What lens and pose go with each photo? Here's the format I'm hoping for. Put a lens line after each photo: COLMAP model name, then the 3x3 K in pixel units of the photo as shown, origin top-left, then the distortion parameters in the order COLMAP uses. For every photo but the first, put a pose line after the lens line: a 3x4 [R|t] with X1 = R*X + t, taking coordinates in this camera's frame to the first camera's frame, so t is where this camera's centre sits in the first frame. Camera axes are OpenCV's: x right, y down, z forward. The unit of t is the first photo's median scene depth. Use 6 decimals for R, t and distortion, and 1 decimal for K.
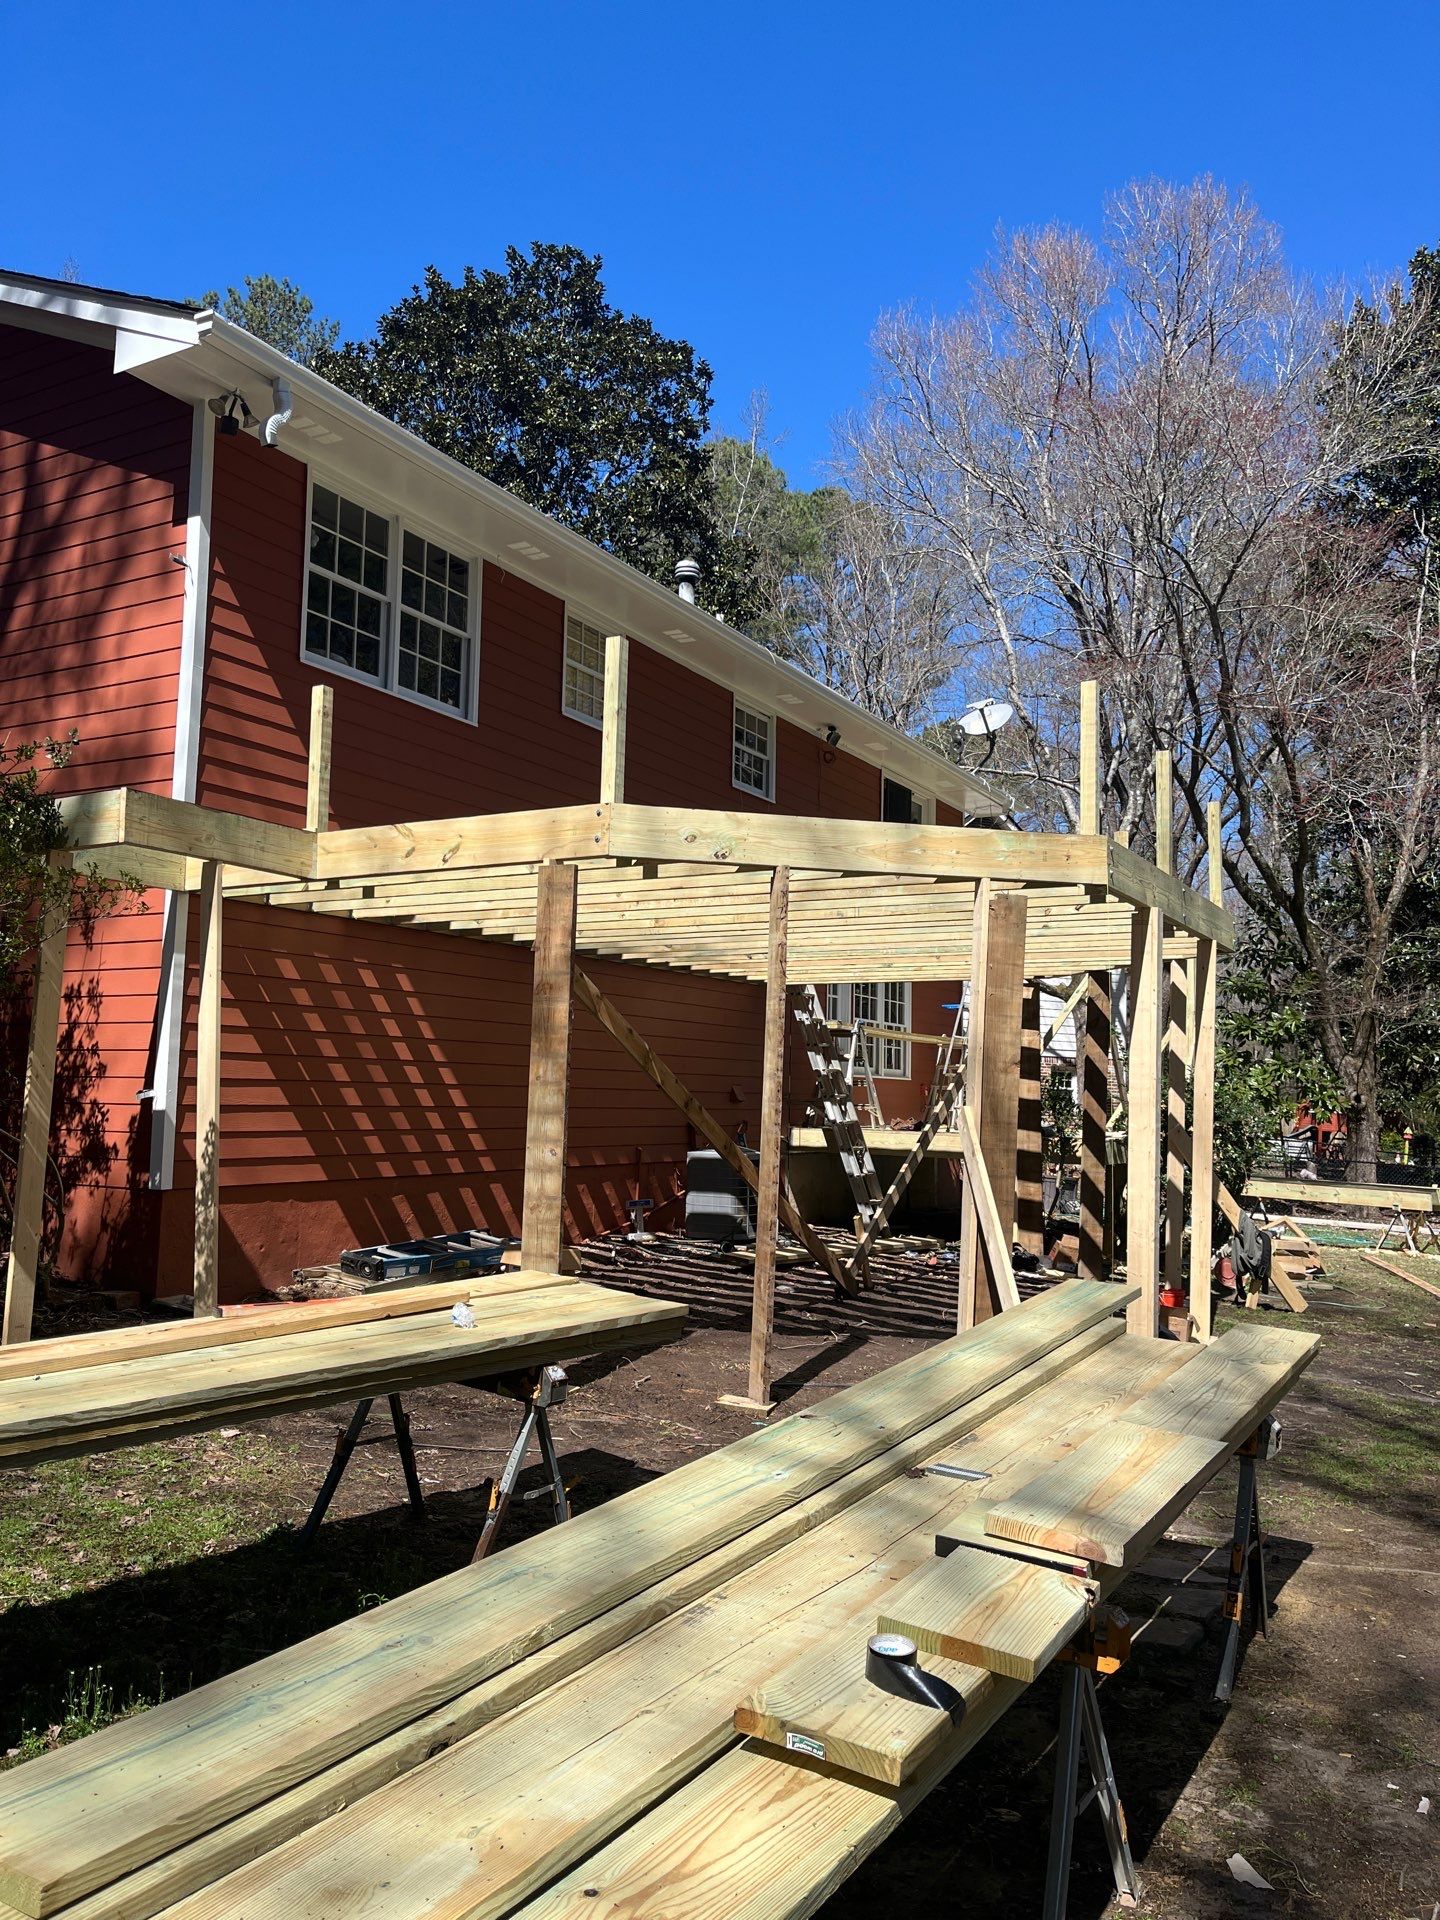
lens RADIAL K [[1468.8, 0, 716.2], [0, 1468.8, 967.3], [0, 0, 1]] dist [0.050612, -0.071345]
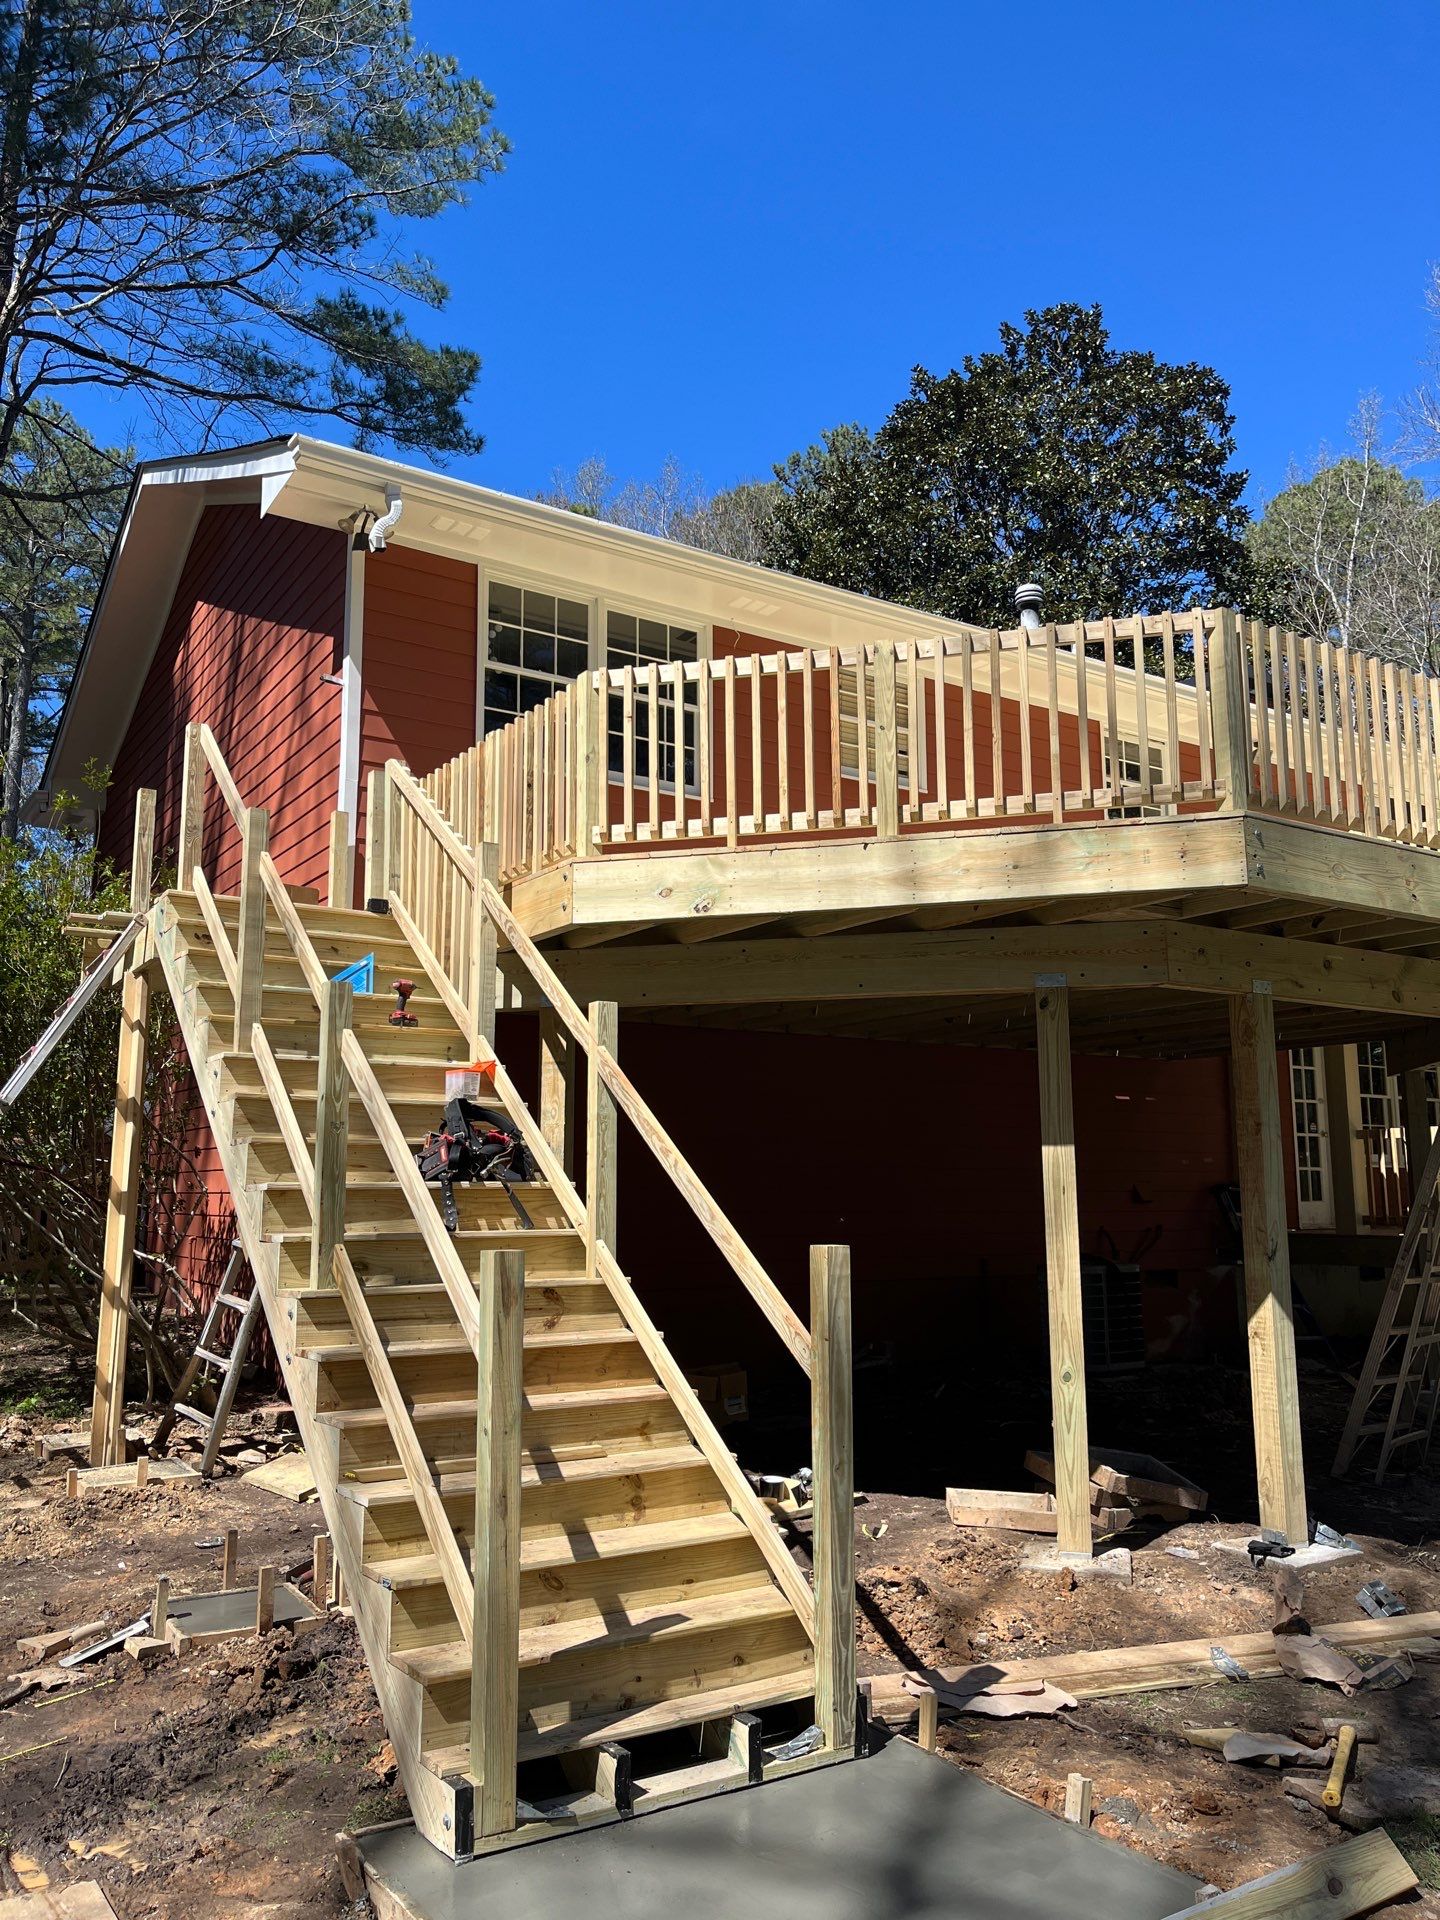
lens RADIAL K [[1468.8, 0, 672.0], [0, 1468.8, 957.2], [0, 0, 1]] dist [0.050612, -0.071345]
pose [[0.879854, -0.099486, -0.464715, 0.176912], [0.062484, 0.993572, -0.094400, 0.015181], [0.471119, 0.054021, 0.880414, 0.131922]]
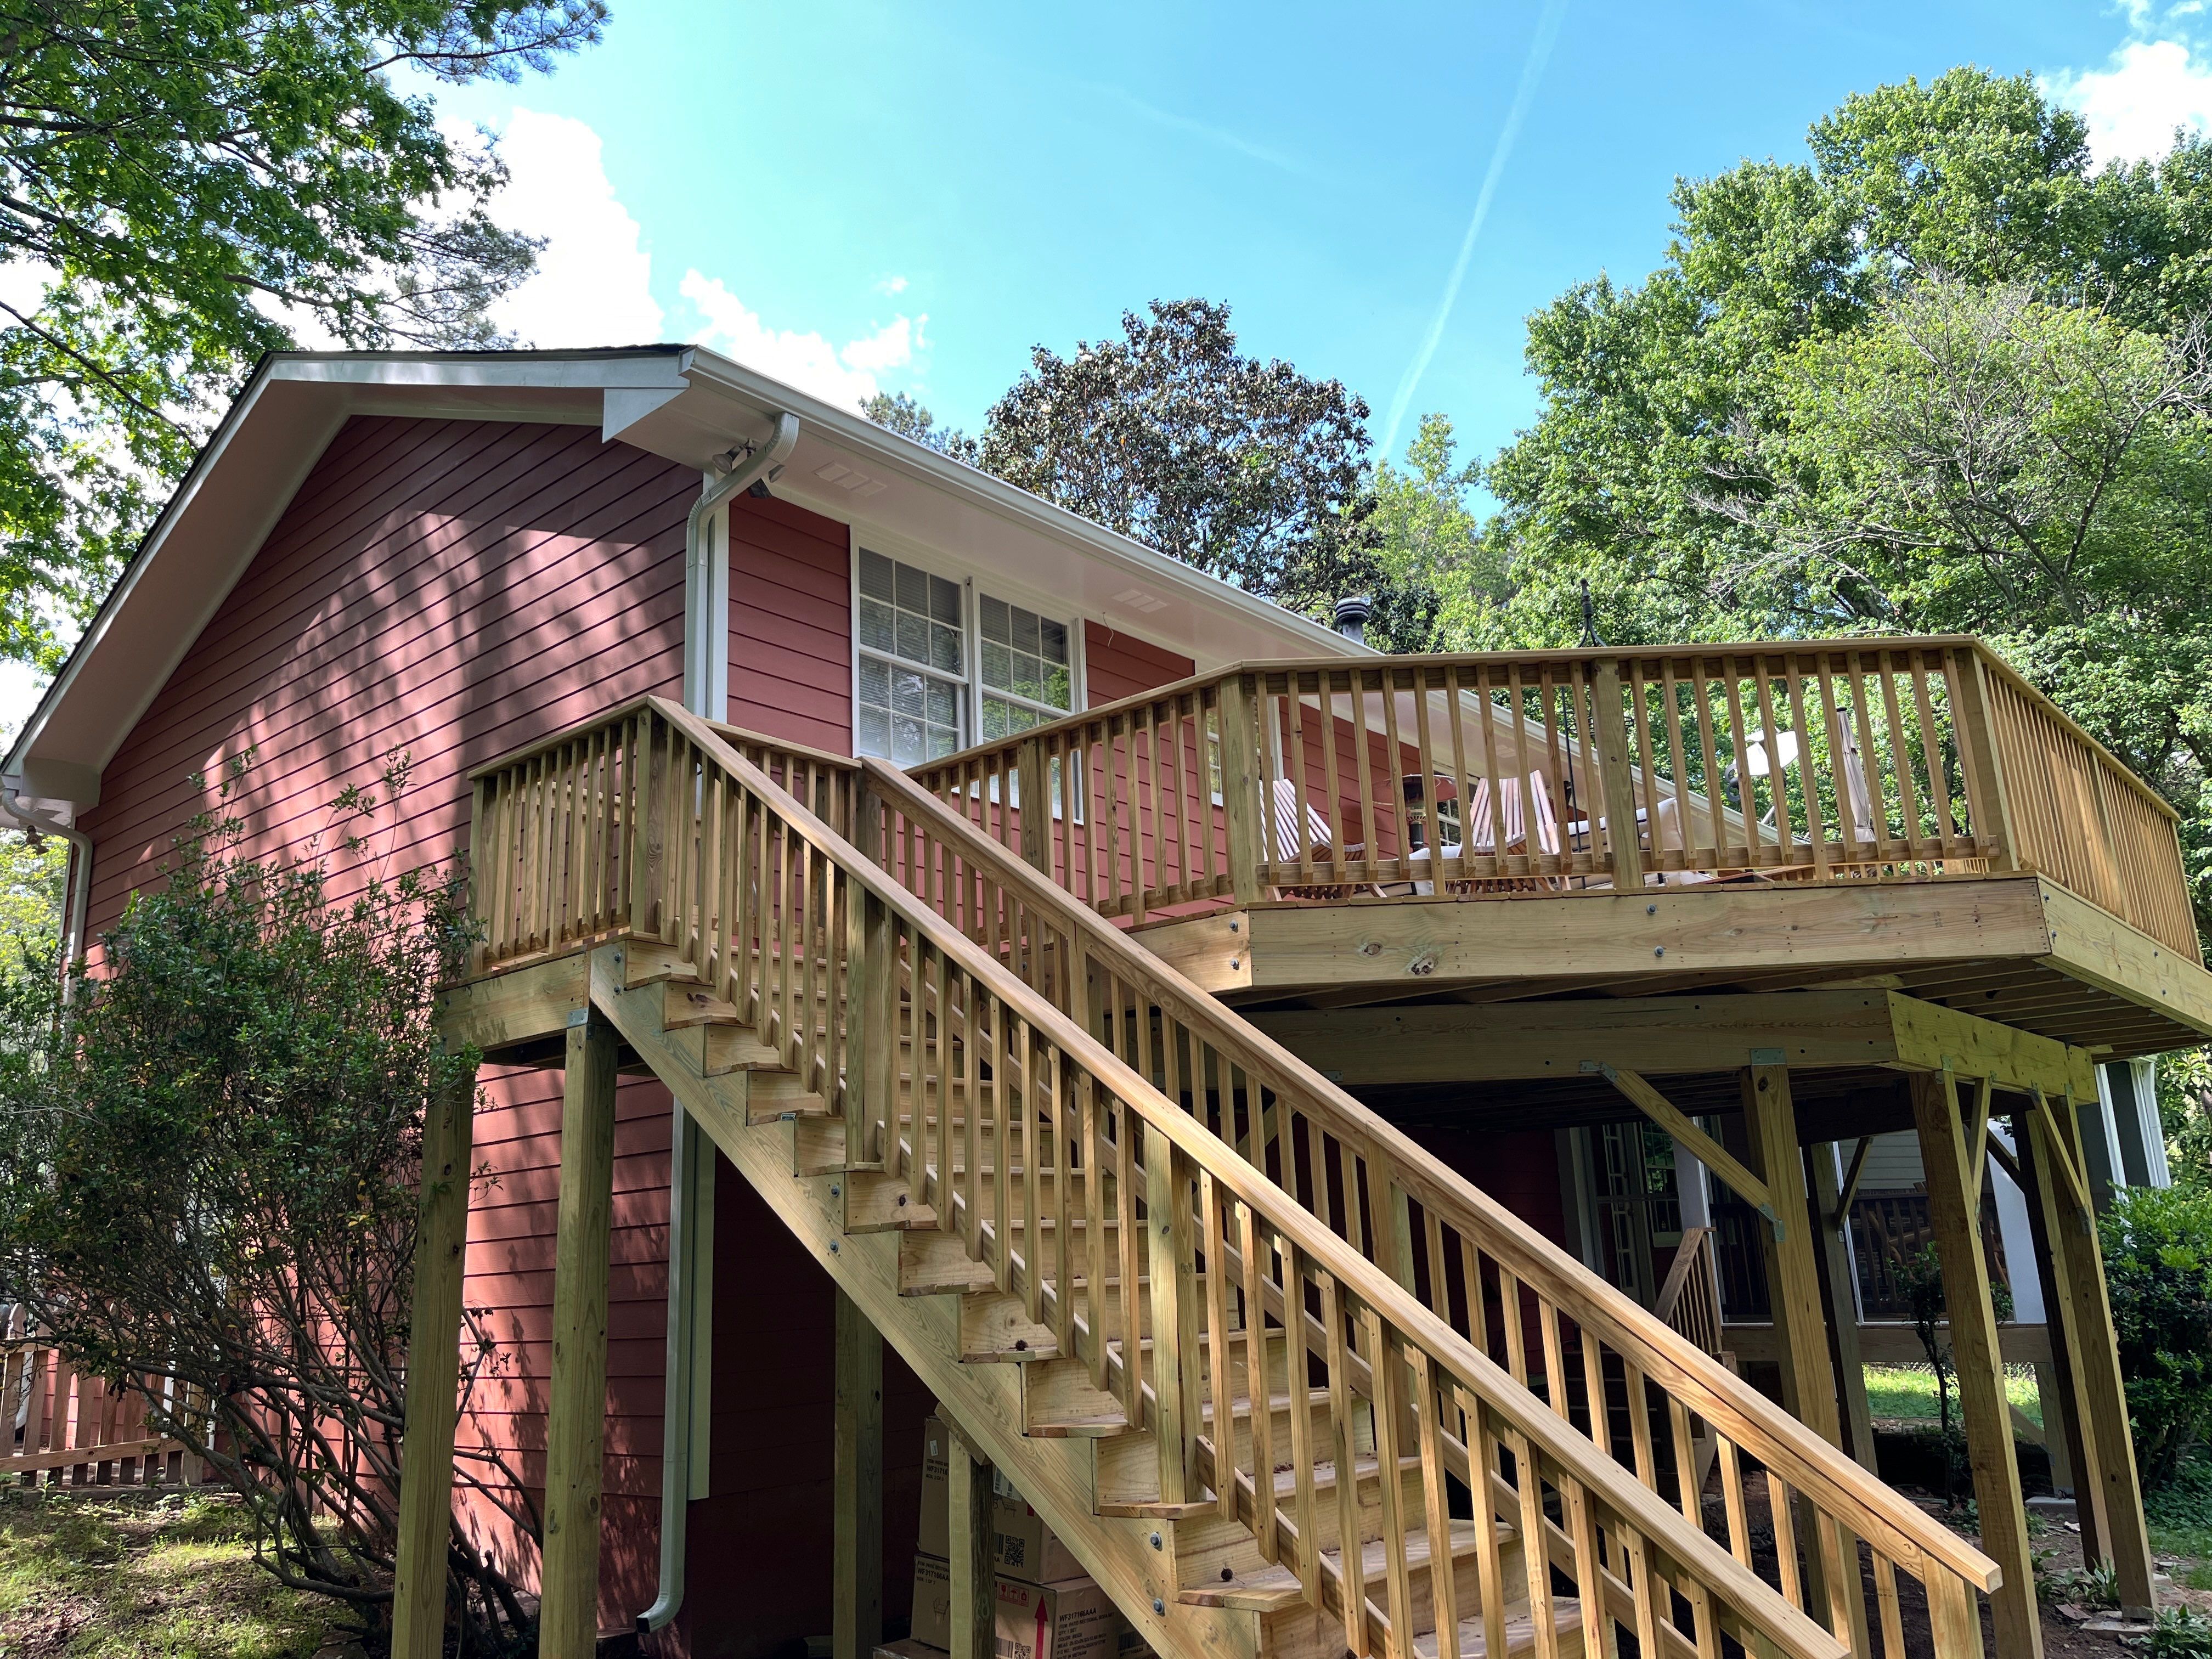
lens RADIAL K [[1692.2, 0, 1105.6], [0, 1692.2, 844.4], [0, 0, 1]] dist [0.050612, -0.071345]
pose [[0.976816, -0.110063, -0.183621, 0.004828], [0.079952, 0.983213, -0.164014, -0.006387], [0.198591, 0.145530, 0.969218, 0.106904]]
